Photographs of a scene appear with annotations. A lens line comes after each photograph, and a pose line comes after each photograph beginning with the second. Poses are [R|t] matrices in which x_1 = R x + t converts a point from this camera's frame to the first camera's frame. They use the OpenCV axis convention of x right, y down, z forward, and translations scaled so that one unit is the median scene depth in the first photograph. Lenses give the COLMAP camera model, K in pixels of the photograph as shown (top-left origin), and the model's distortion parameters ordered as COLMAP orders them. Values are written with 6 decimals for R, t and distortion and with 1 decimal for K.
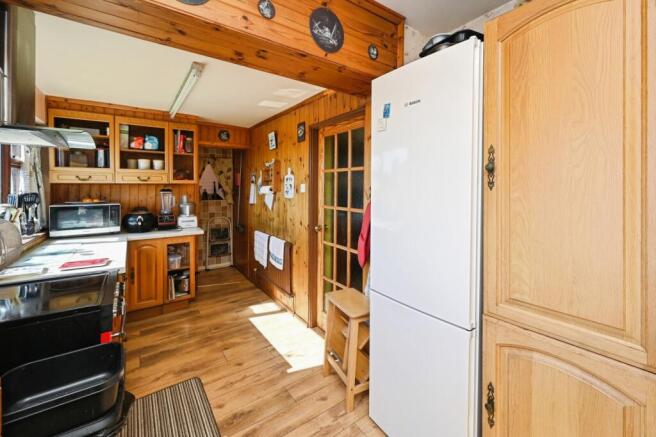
lens RADIAL K [[272.4, 0, 327.3], [0, 272.4, 190.9], [0, 0, 1]] dist [0.001301, 0.000050]
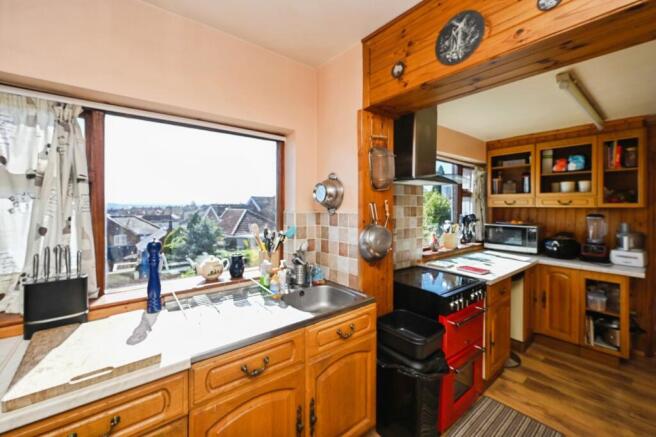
lens RADIAL K [[272.4, 0, 327.1], [0, 272.4, 203.7], [0, 0, 1]] dist [0.001301, 0.000050]
pose [[0.054906, -0.007134, -0.998466, 0.224830], [-0.022483, 0.999712, -0.008379, -0.013623], [0.998238, 0.022908, 0.054730, 0.125760]]
